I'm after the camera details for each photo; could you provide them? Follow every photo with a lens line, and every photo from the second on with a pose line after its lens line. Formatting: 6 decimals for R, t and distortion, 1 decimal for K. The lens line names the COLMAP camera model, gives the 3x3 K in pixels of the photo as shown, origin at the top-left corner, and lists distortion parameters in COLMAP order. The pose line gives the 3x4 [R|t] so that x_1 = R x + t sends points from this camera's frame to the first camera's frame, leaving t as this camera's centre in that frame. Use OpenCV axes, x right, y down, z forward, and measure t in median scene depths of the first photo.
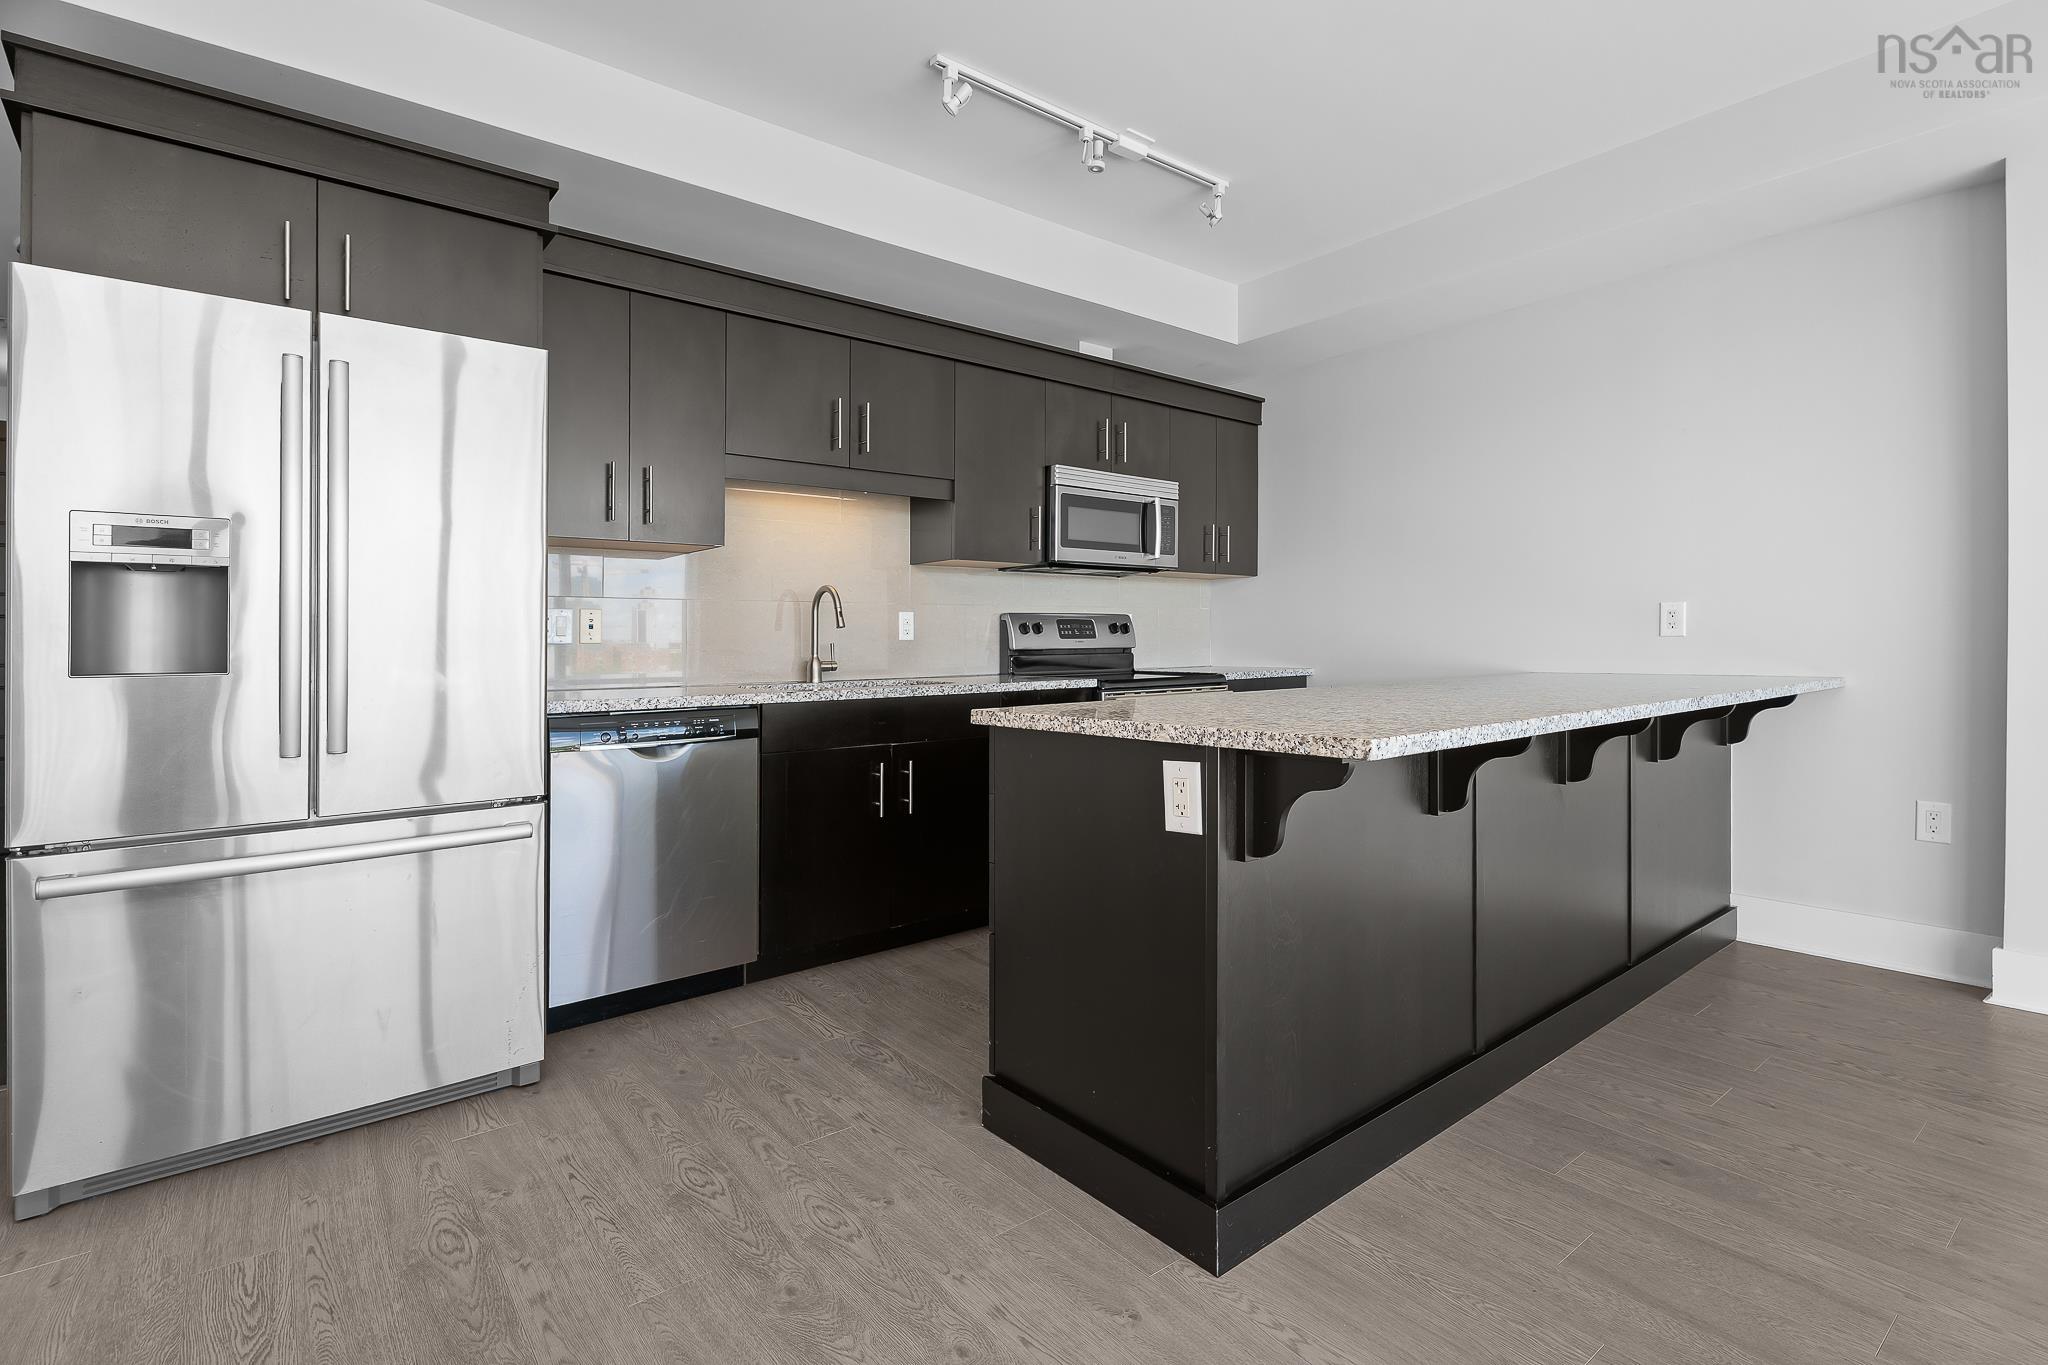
lens RADIAL K [[972.1, 0, 1019.1], [0, 972.1, 620.0], [0, 0, 1]] dist [0.002359, 0.000331]
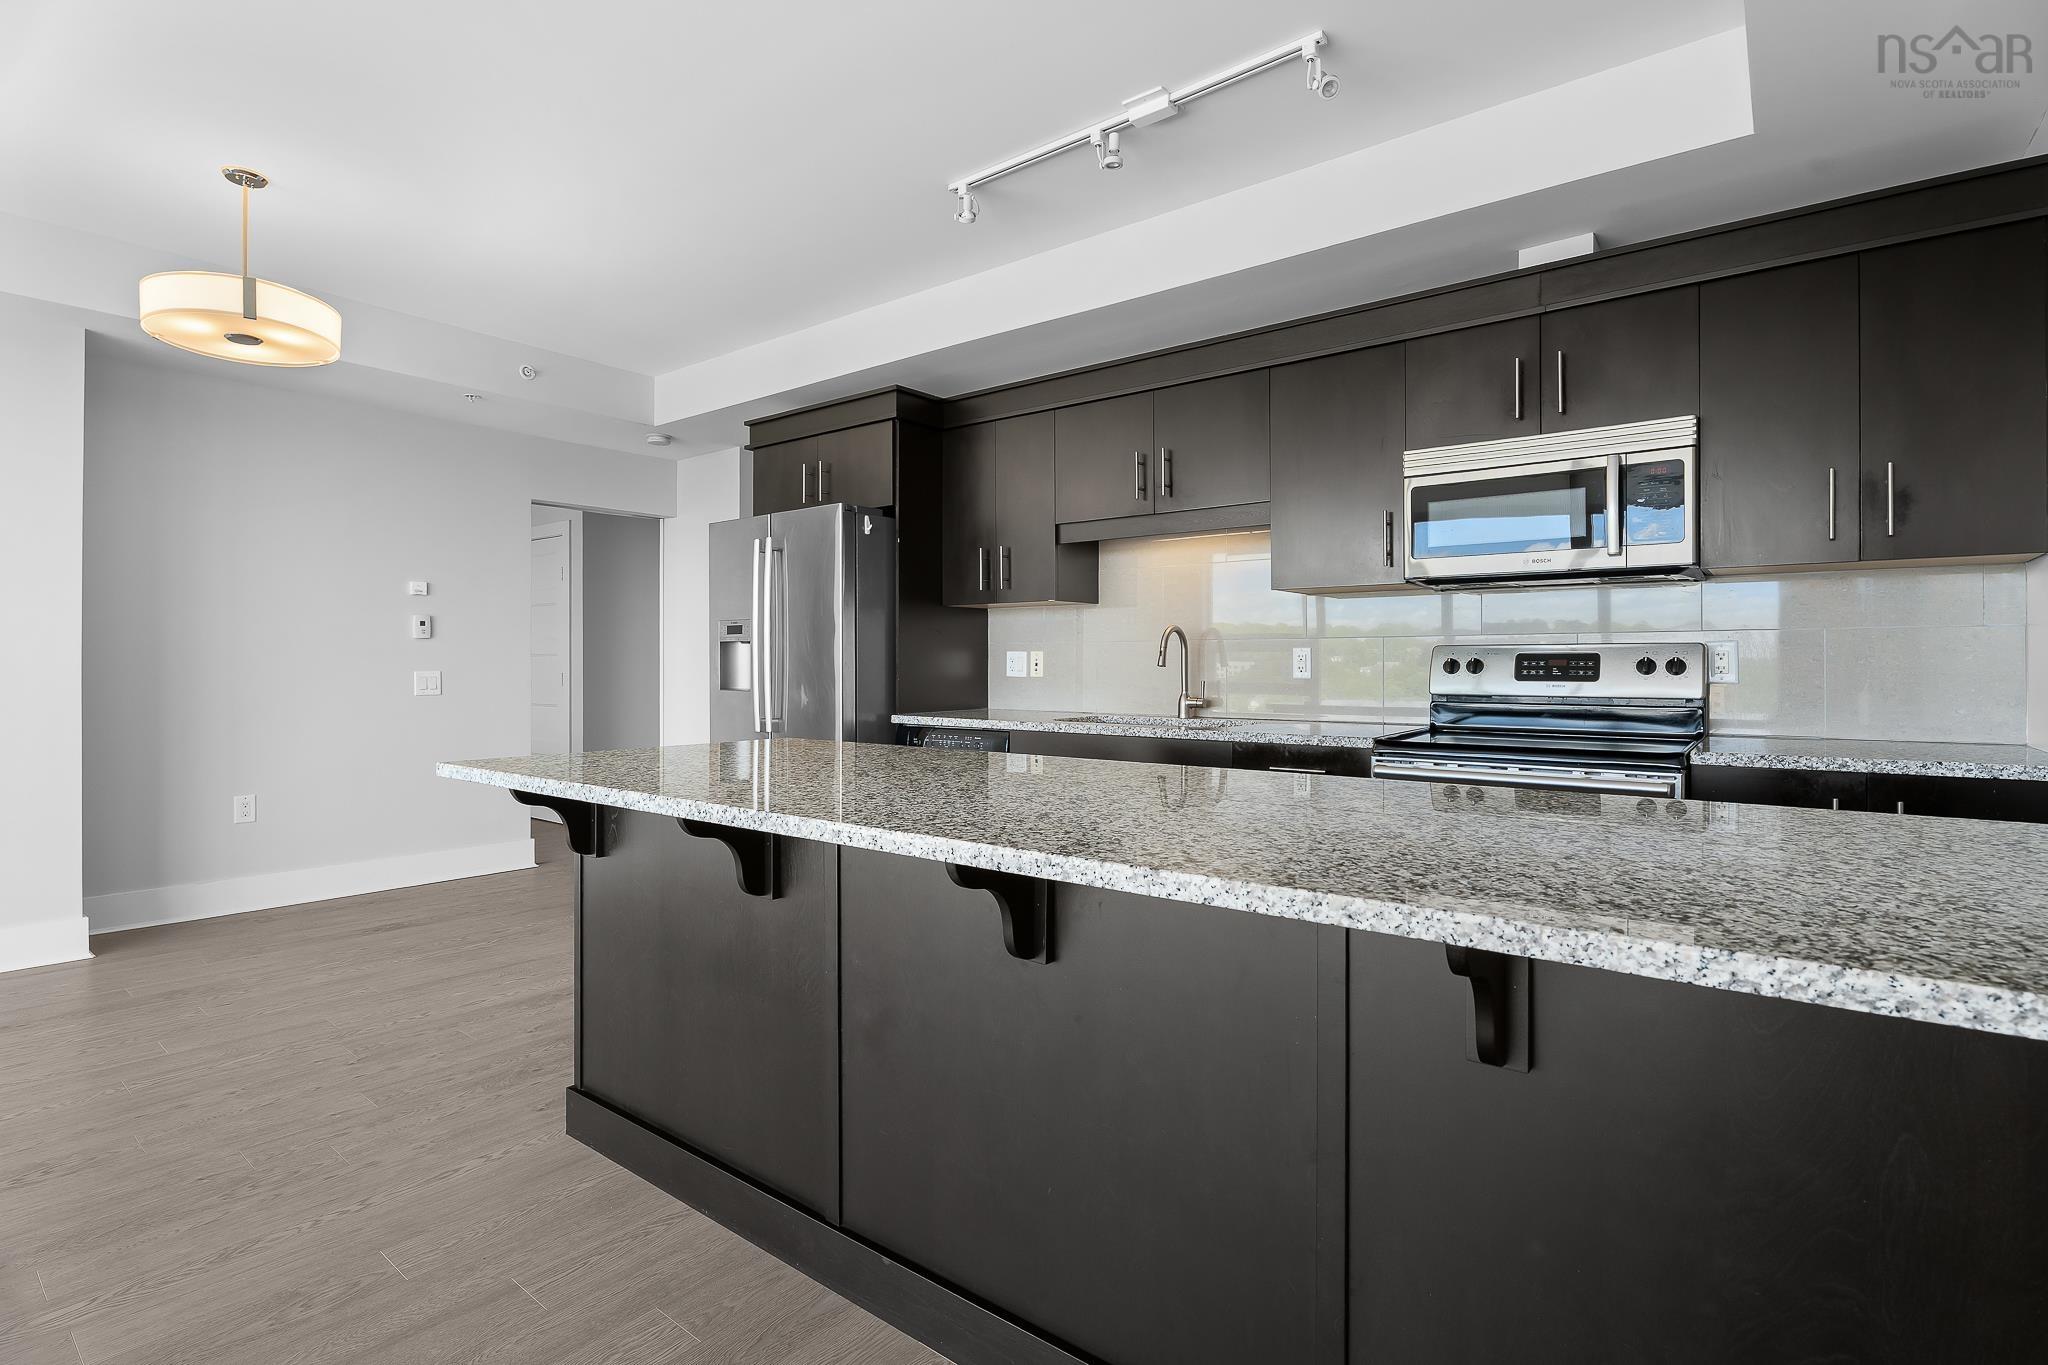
lens RADIAL K [[990.8, 0, 1021.8], [0, 990.8, 659.9], [0, 0, 1]] dist [-0.008758, 0.000508]
pose [[0.221402, 0.006947, -0.975158, 0.836423], [0.020711, 0.999716, 0.011825, -0.014968], [0.974963, -0.022814, 0.221196, 0.634764]]
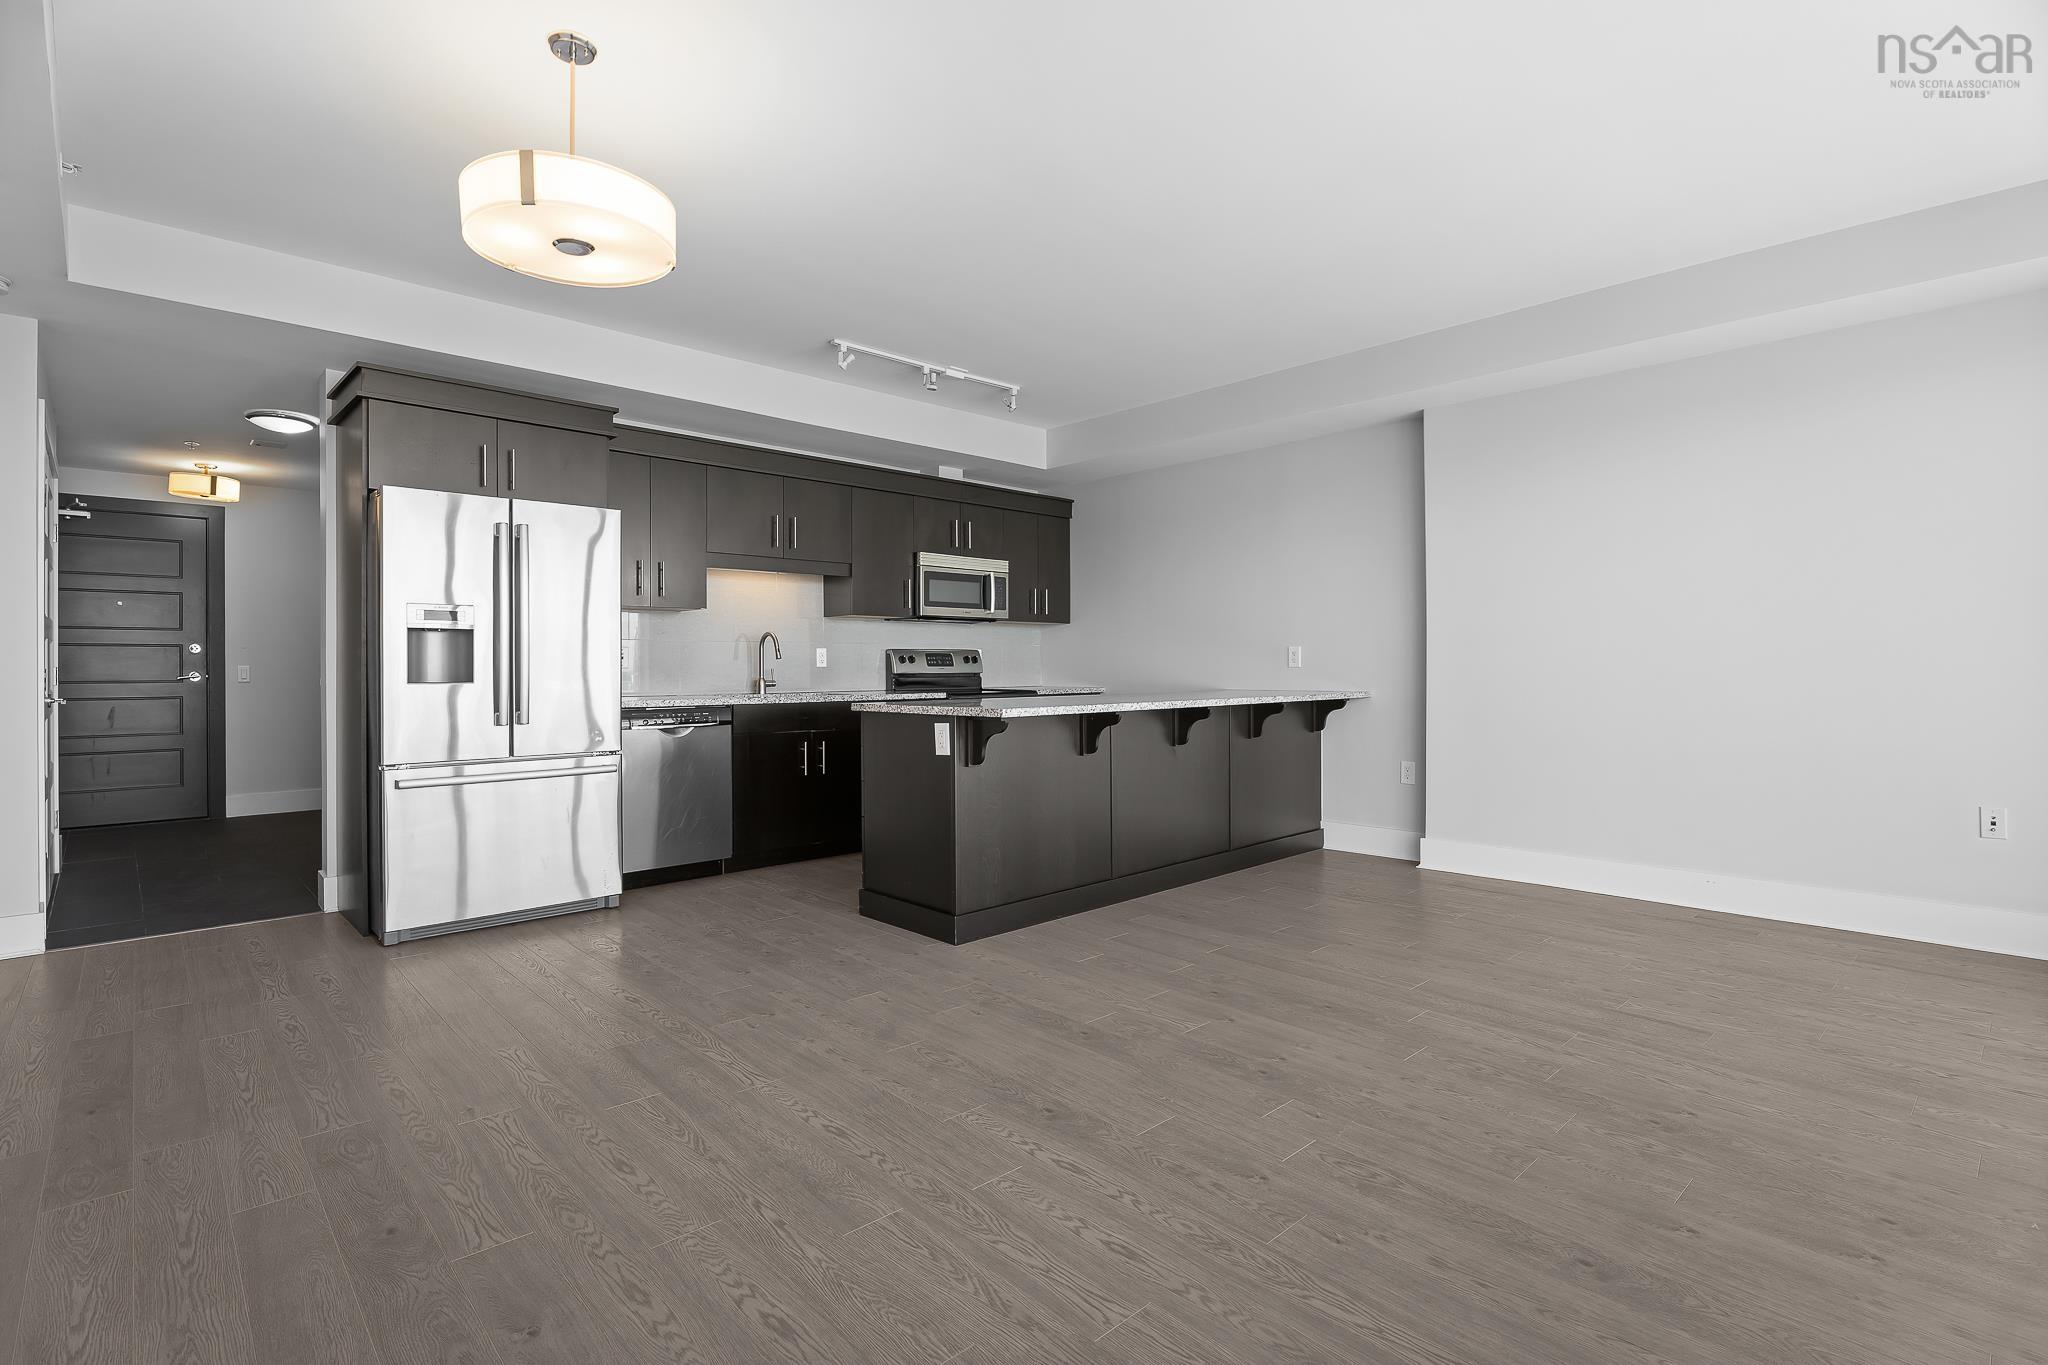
lens RADIAL K [[963.8, 0, 1018.9], [0, 963.8, 673.6], [0, 0, 1]] dist [-0.009141, 0.000419]
pose [[0.996643, 0.004523, 0.081744, 0.077572], [-0.006948, 0.999543, 0.029410, -0.017495], [-0.081574, -0.029879, 0.996219, -0.595447]]
